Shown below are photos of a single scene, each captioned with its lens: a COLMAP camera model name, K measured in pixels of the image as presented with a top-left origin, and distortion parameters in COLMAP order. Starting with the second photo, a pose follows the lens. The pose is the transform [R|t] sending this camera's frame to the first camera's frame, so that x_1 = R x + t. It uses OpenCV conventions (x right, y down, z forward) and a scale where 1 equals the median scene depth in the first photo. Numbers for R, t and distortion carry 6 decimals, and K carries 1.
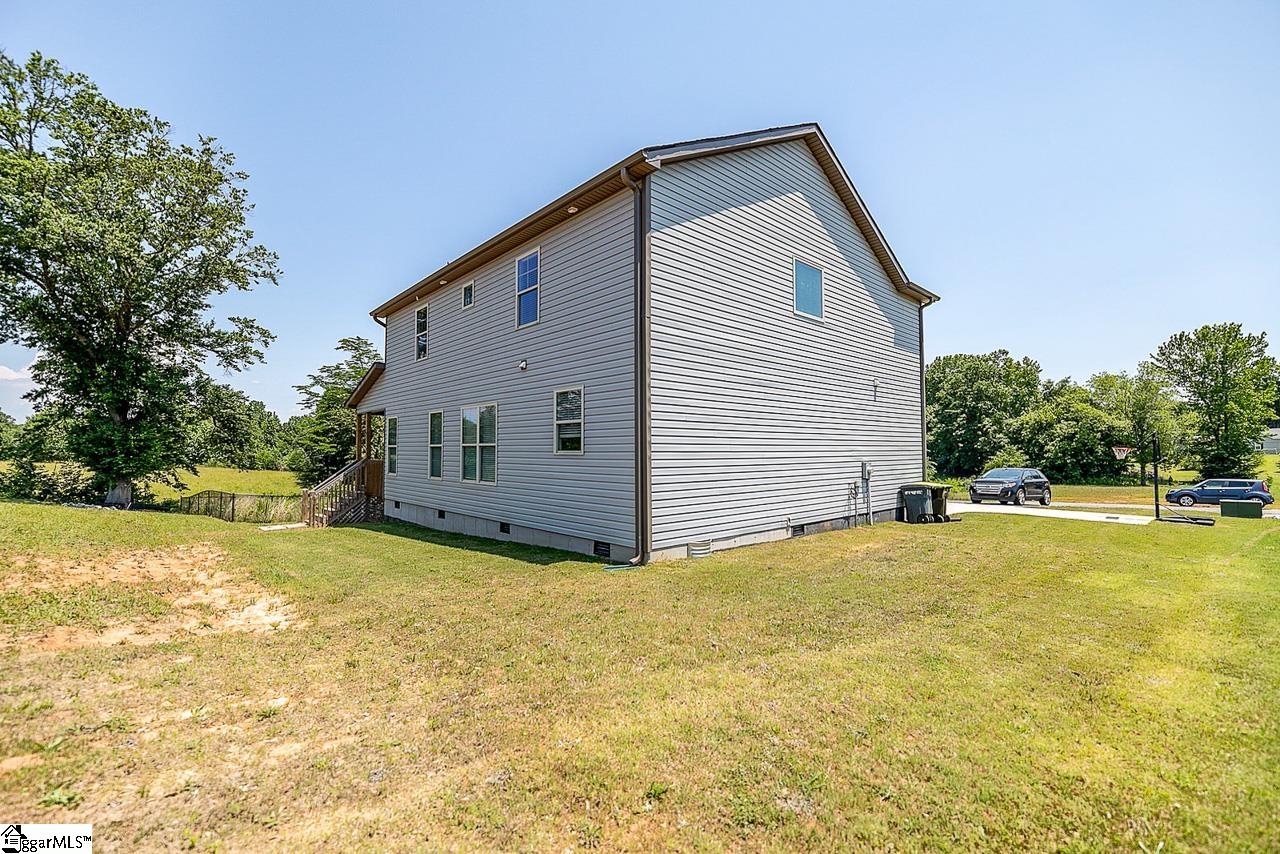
lens RADIAL K [[548.1, 0, 640.3], [0, 548.1, 430.5], [0, 0, 1]] dist [-0.002119, 0.000205]
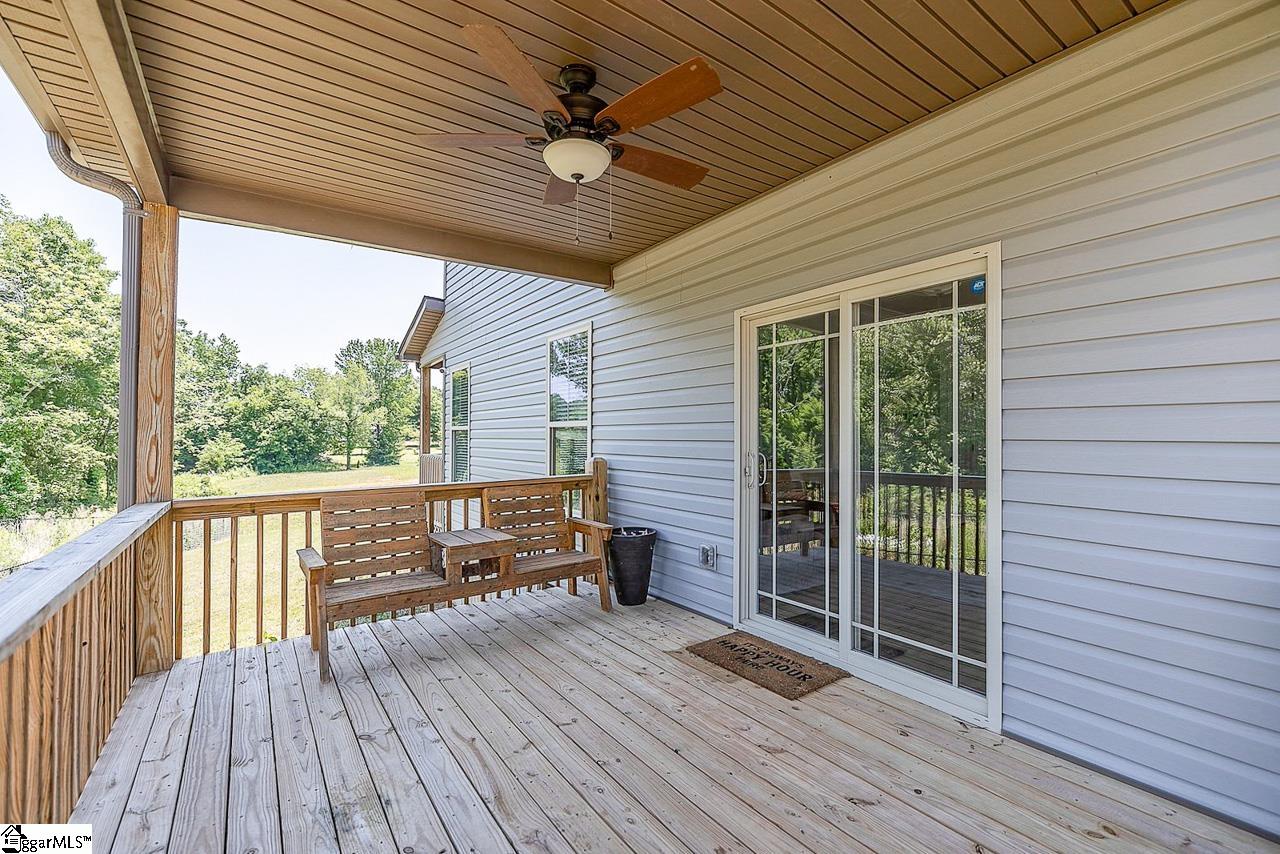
lens RADIAL K [[548.1, 0, 637.7], [0, 548.1, 431.2], [0, 0, 1]] dist [-0.002119, 0.000205]
pose [[0.118371, 0.014254, 0.992867, -0.118623], [-0.039779, 0.999162, -0.009602, 0.007552], [-0.992172, -0.038358, 0.118839, 0.244194]]
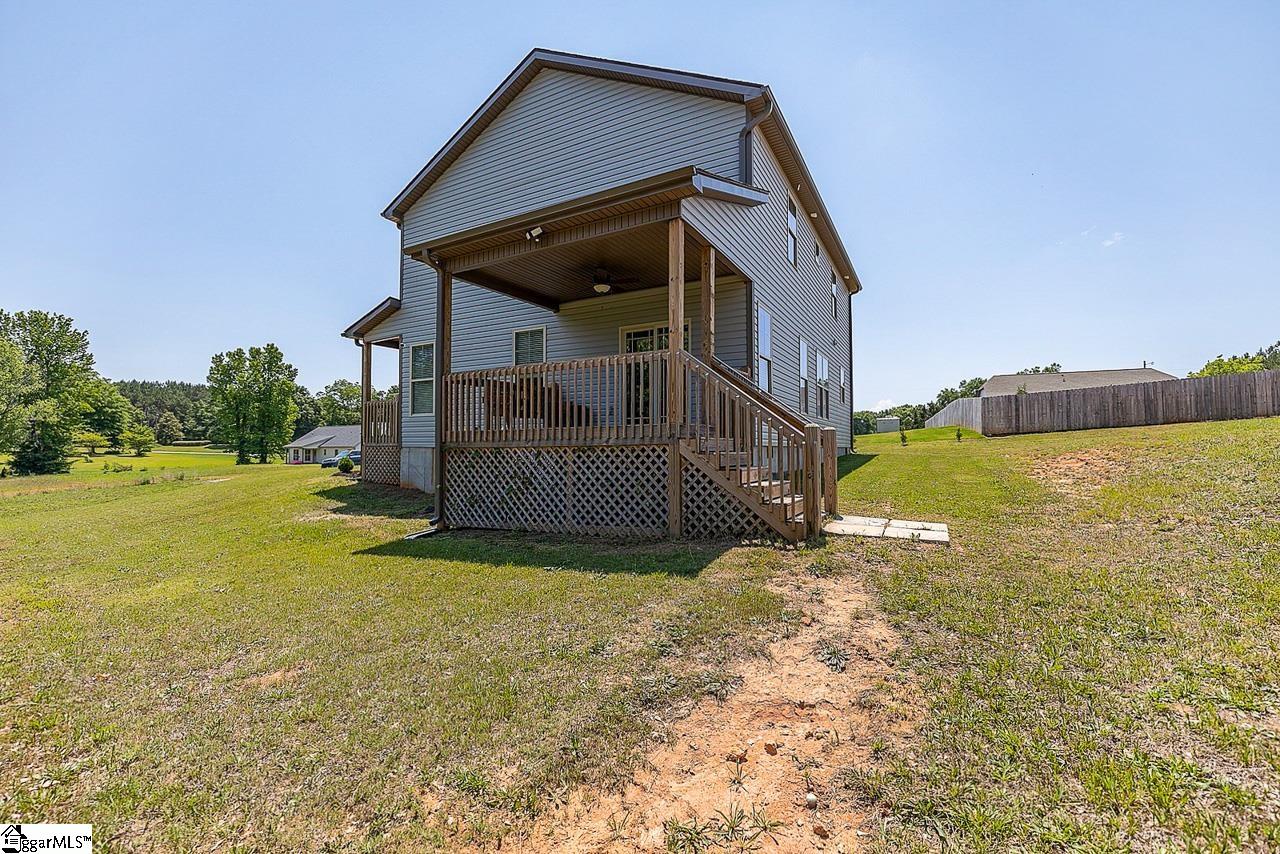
lens RADIAL K [[548.1, 0, 638.8], [0, 548.1, 432.2], [0, 0, 1]] dist [-0.002119, 0.000205]
pose [[-0.323479, 0.032928, 0.945662, -0.203175], [-0.034573, 0.998316, -0.046588, 0.029337], [-0.945604, -0.047764, -0.321796, 0.279913]]
